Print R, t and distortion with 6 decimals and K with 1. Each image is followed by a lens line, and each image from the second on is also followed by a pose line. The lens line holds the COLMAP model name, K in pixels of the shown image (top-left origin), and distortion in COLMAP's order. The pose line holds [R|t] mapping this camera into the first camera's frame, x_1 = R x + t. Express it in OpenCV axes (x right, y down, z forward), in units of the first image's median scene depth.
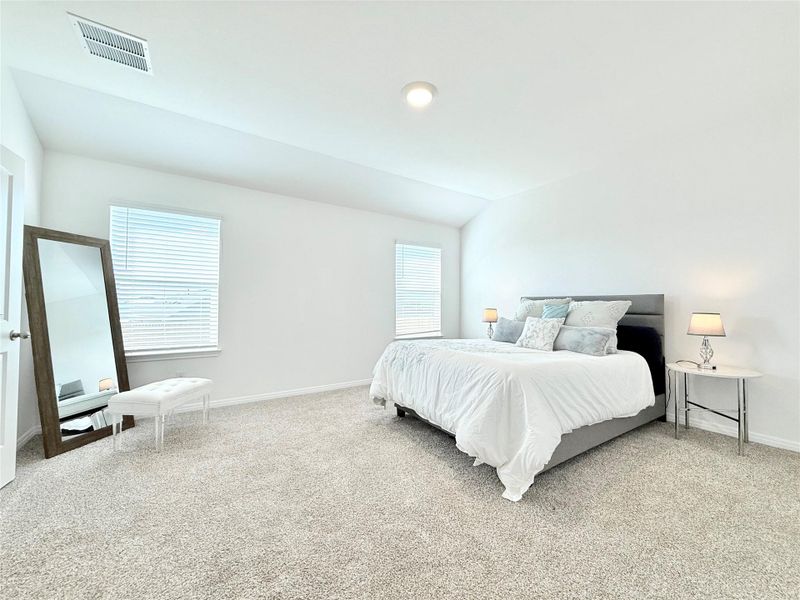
lens RADIAL K [[318.9, 0, 403.8], [0, 318.9, 299.6], [0, 0, 1]] dist [-0.000920, -0.000002]
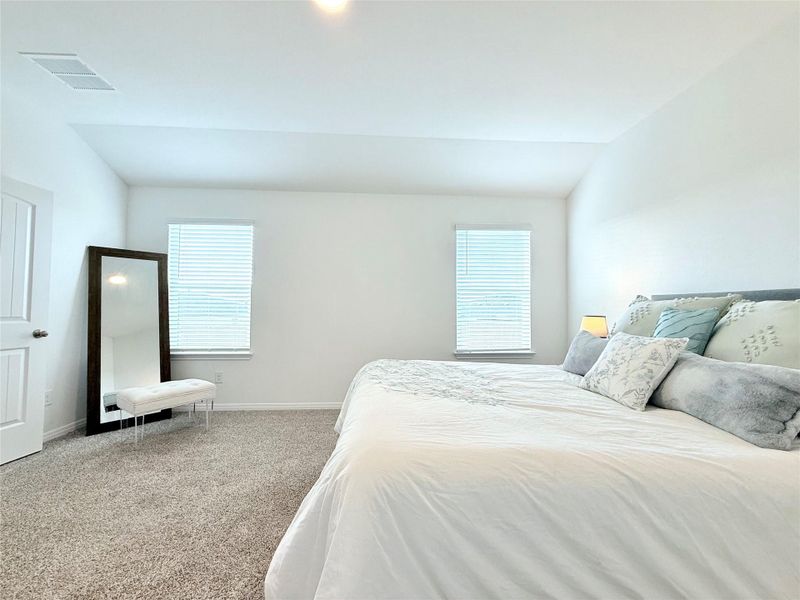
lens RADIAL K [[318.9, 0, 402.8], [0, 318.9, 299.6], [0, 0, 1]] dist [-0.000920, -0.000002]
pose [[0.861775, -0.014459, -0.507084, 0.405445], [0.008298, 0.999862, -0.014408, 0.005590], [0.507222, 0.008208, 0.861776, 0.422042]]
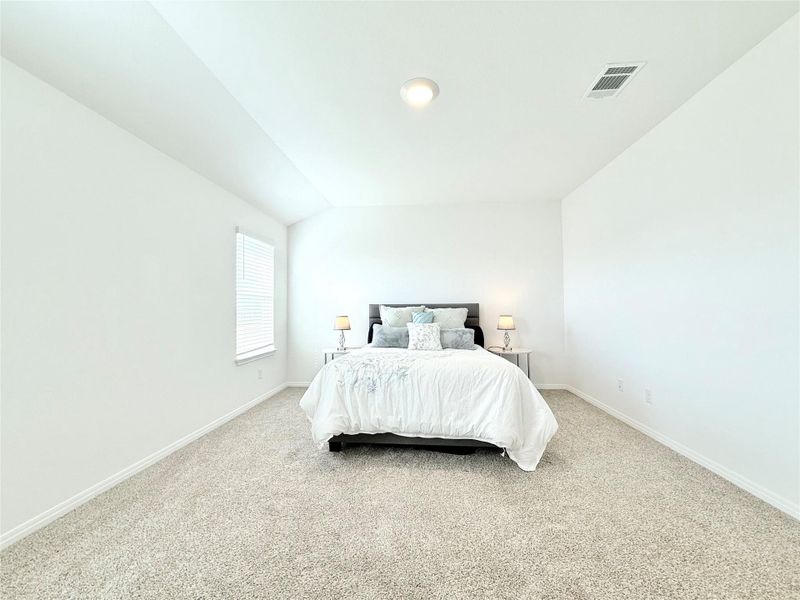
lens RADIAL K [[318.9, 0, 402.5], [0, 318.9, 299.9], [0, 0, 1]] dist [-0.000920, -0.000002]
pose [[0.626526, 0.011120, 0.779321, -0.574392], [-0.001607, 0.999915, -0.012976, -0.013498], [-0.779399, 0.006877, 0.626490, 0.364586]]
